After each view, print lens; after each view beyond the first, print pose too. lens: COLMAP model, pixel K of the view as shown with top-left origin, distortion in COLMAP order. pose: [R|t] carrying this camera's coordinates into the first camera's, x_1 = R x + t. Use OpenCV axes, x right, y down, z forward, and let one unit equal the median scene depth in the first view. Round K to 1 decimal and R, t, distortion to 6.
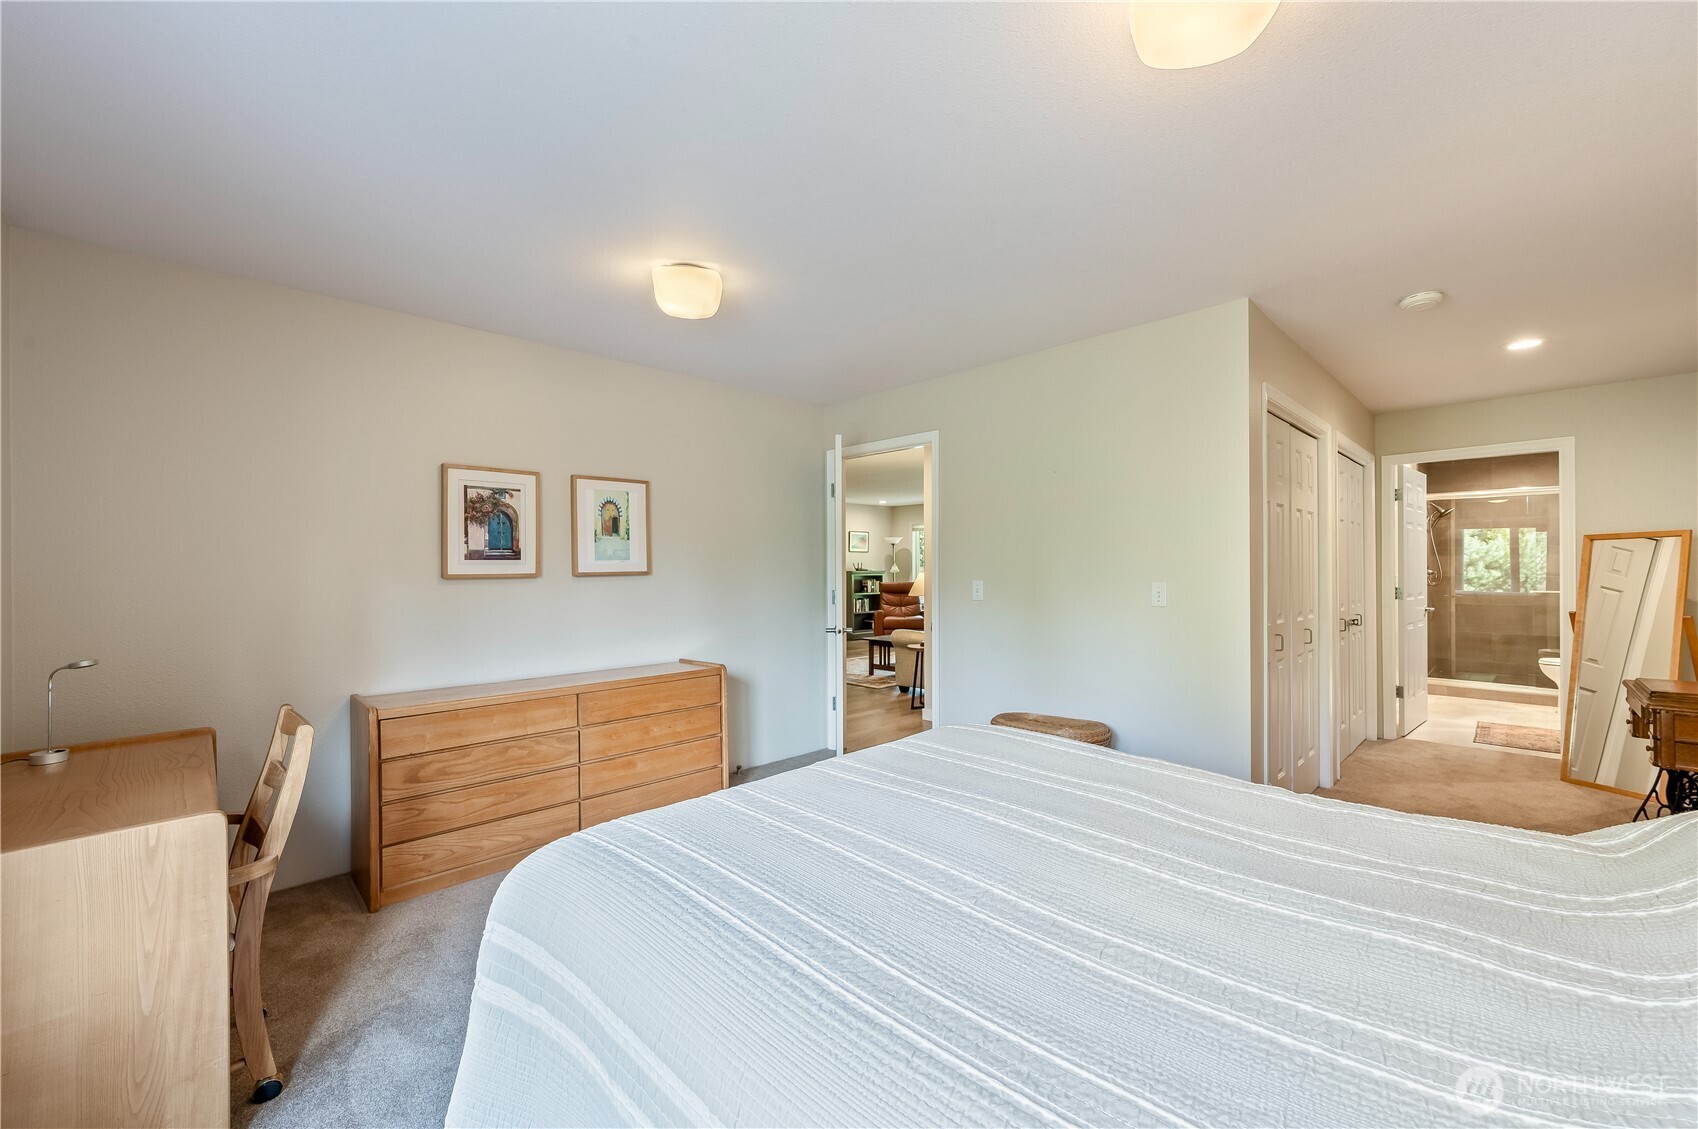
lens RADIAL K [[680.4, 0, 843.1], [0, 680.4, 564.9], [0, 0, 1]] dist [0.000204, -0.000014]
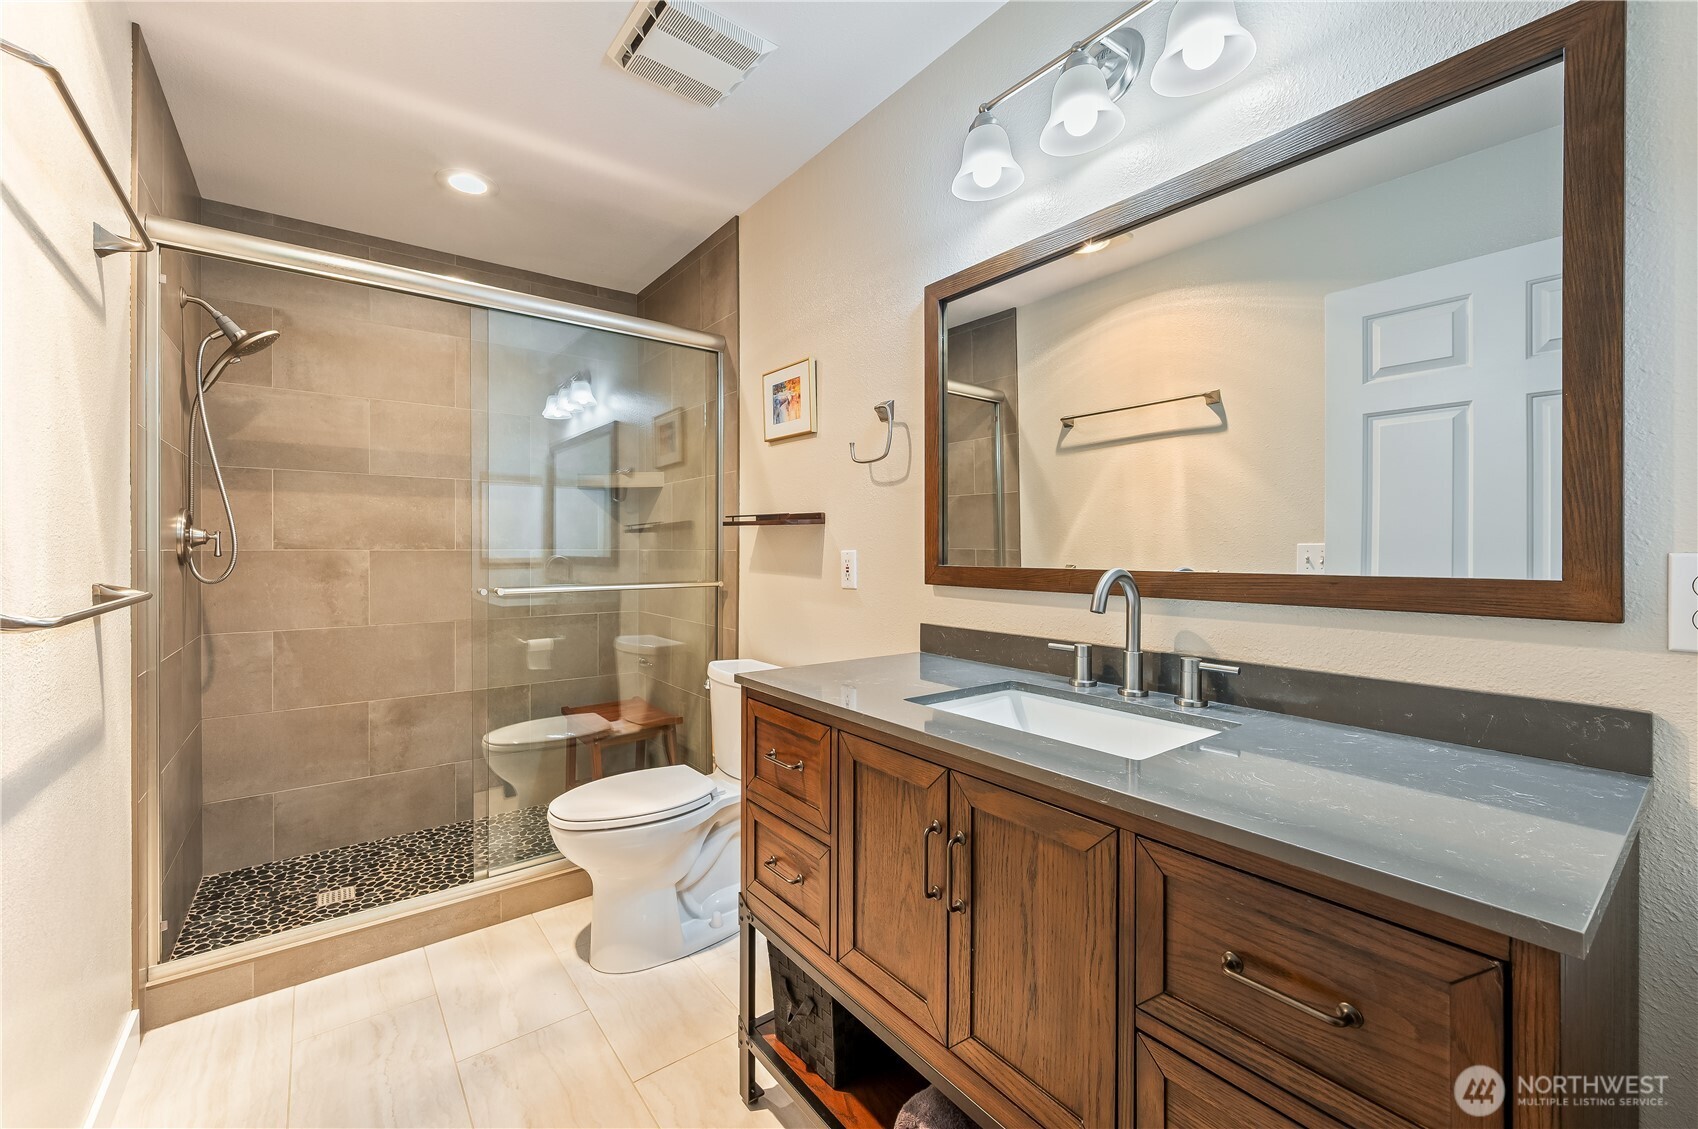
lens RADIAL K [[680.4, 0, 843.1], [0, 680.4, 564.9], [0, 0, 1]] dist [0.000204, -0.000014]
pose [[0.120080, -0.013766, 0.992669, 0.891594], [0.000050, 0.999904, 0.013861, 0.027451], [-0.992764, -0.001615, 0.120069, 1.011142]]
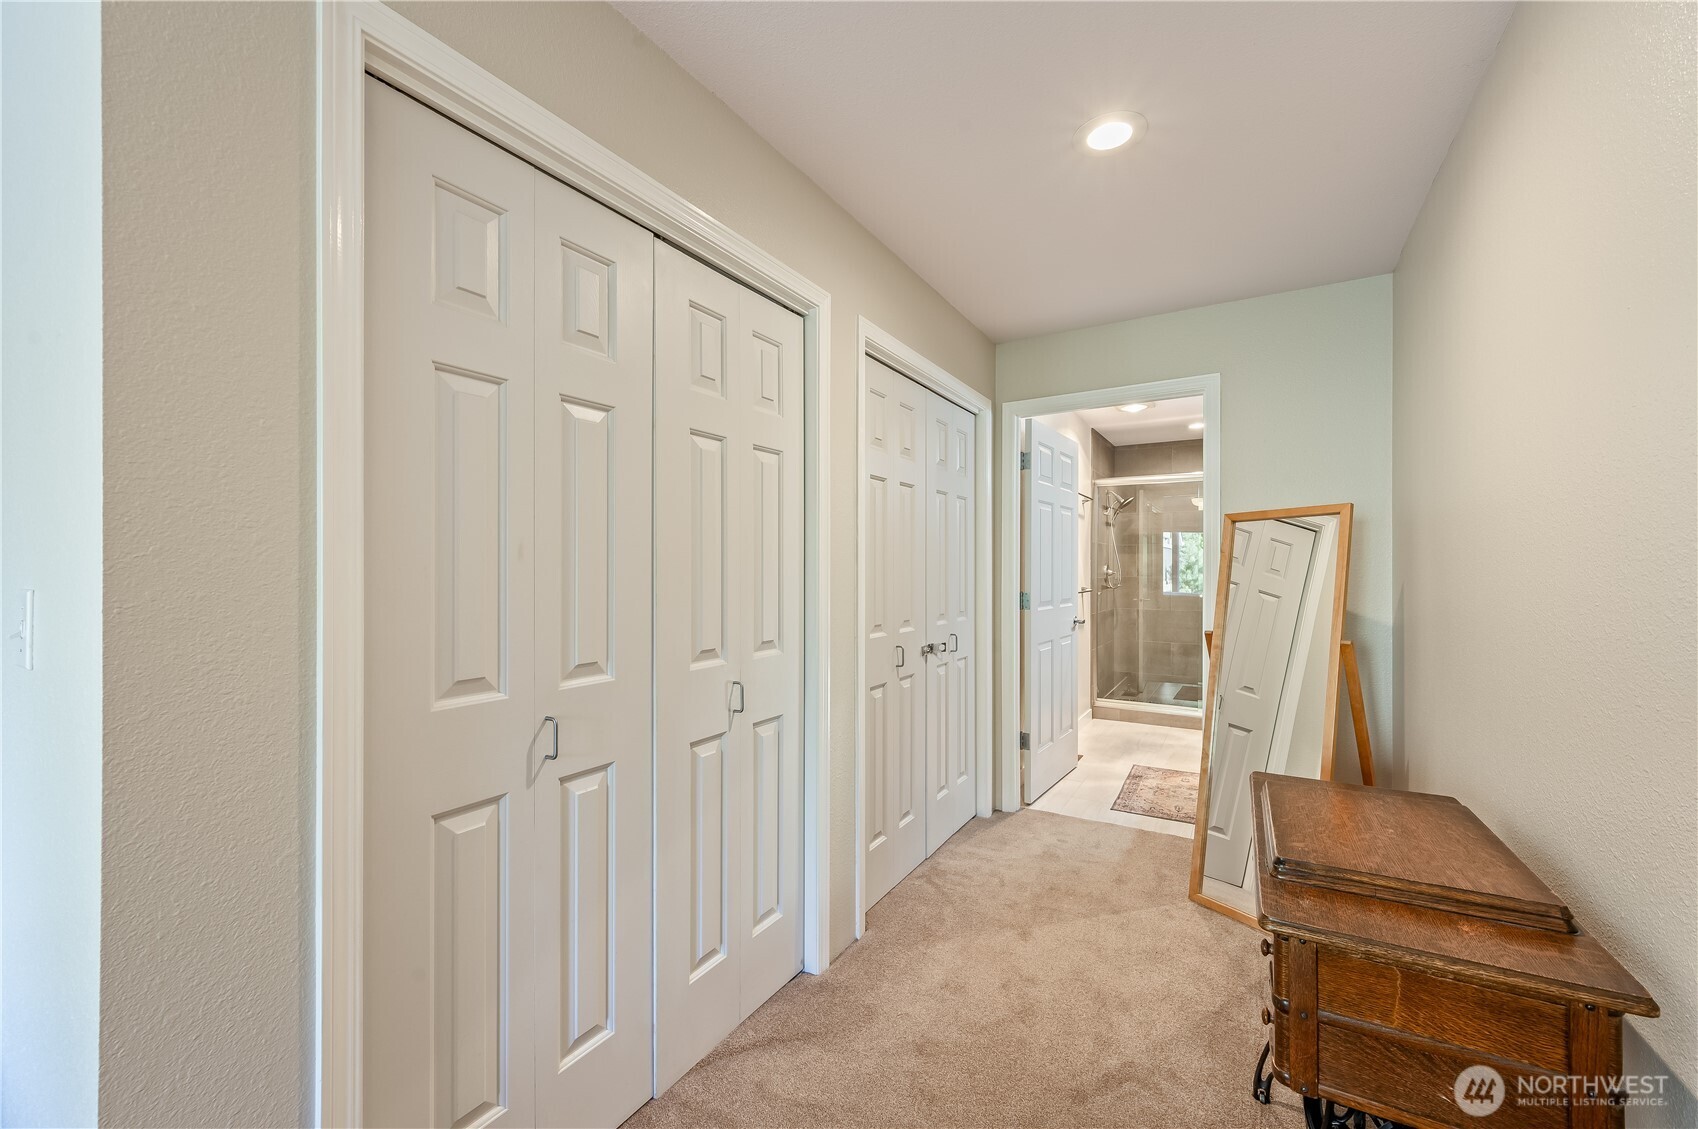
lens RADIAL K [[680.4, 0, 843.1], [0, 680.4, 564.9], [0, 0, 1]] dist [0.000204, -0.000014]
pose [[0.967679, 0.006874, 0.252091, 0.479041], [-0.006934, 0.999976, -0.000650, 0.007041], [-0.252089, -0.001119, 0.967703, 0.386133]]
